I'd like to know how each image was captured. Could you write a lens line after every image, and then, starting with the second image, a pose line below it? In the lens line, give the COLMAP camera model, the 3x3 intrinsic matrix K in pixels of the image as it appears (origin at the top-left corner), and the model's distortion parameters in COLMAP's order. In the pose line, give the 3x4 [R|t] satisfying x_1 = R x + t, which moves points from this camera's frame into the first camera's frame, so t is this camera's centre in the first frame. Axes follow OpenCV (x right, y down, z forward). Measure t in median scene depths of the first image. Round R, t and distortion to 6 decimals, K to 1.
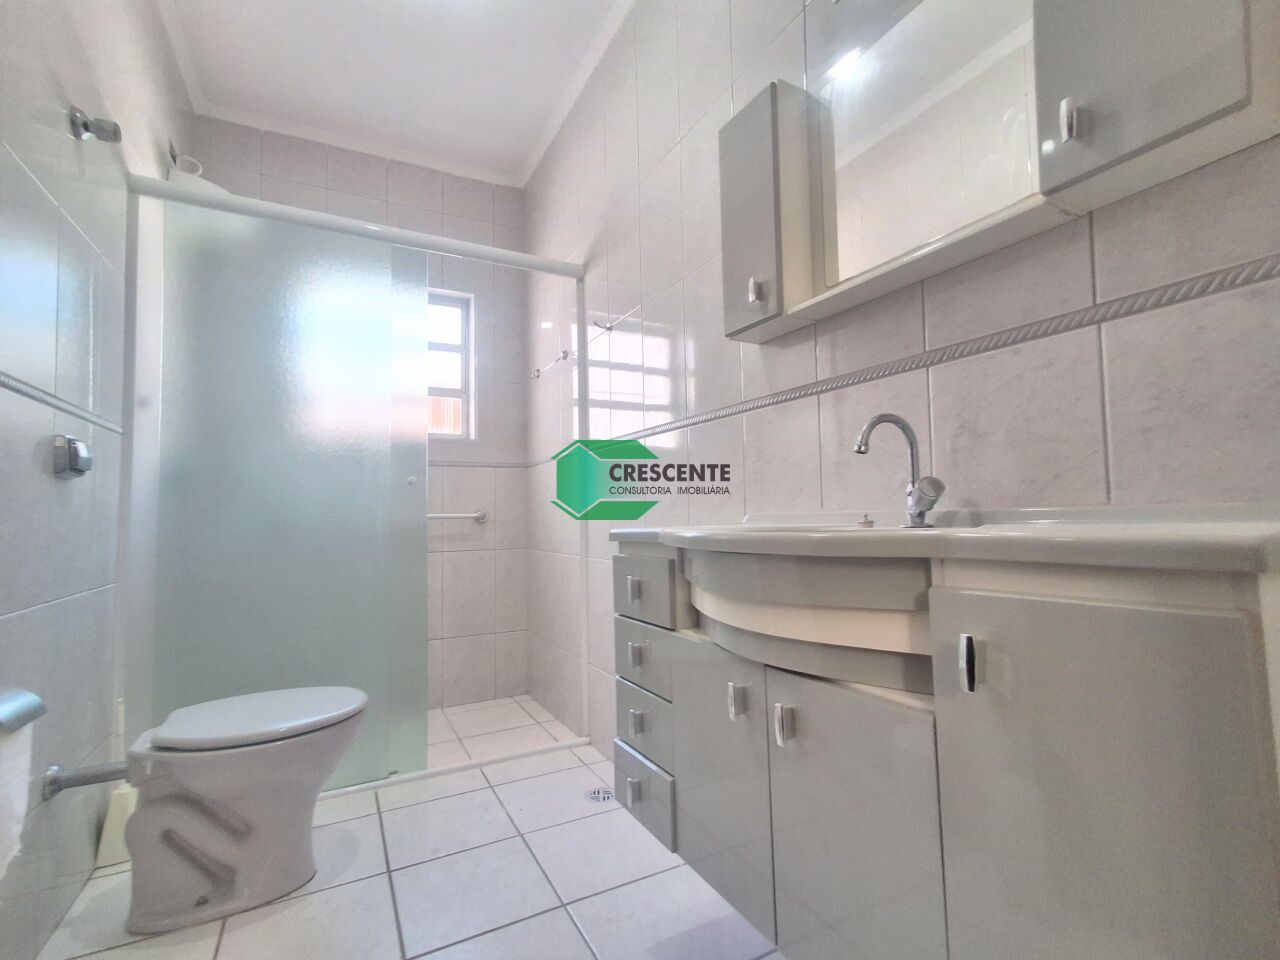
lens RADIAL K [[581.9, 0, 638.5], [0, 581.9, 482.1], [0, 0, 1]] dist [-0.004524, 0.001319]
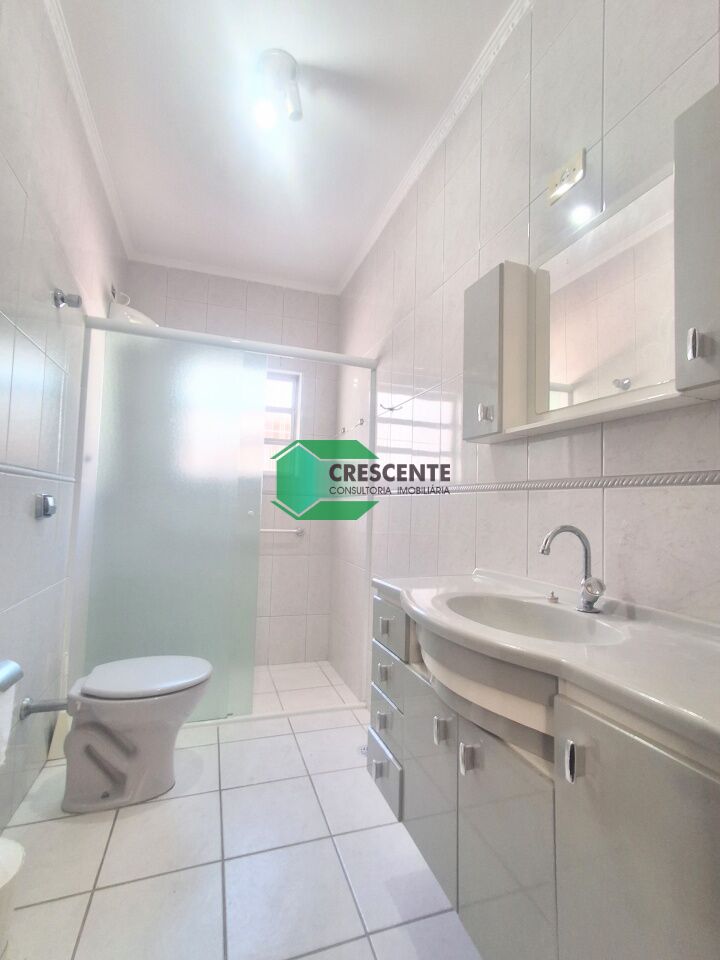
lens RADIAL K [[436.4, 0, 357.2], [0, 436.4, 483.0], [0, 0, 1]] dist [-0.004524, 0.001319]
pose [[0.986759, 0.037013, -0.157915, 0.067923], [-0.038797, 0.999213, -0.008234, -0.128689], [0.157486, 0.014252, 0.987418, -0.060626]]
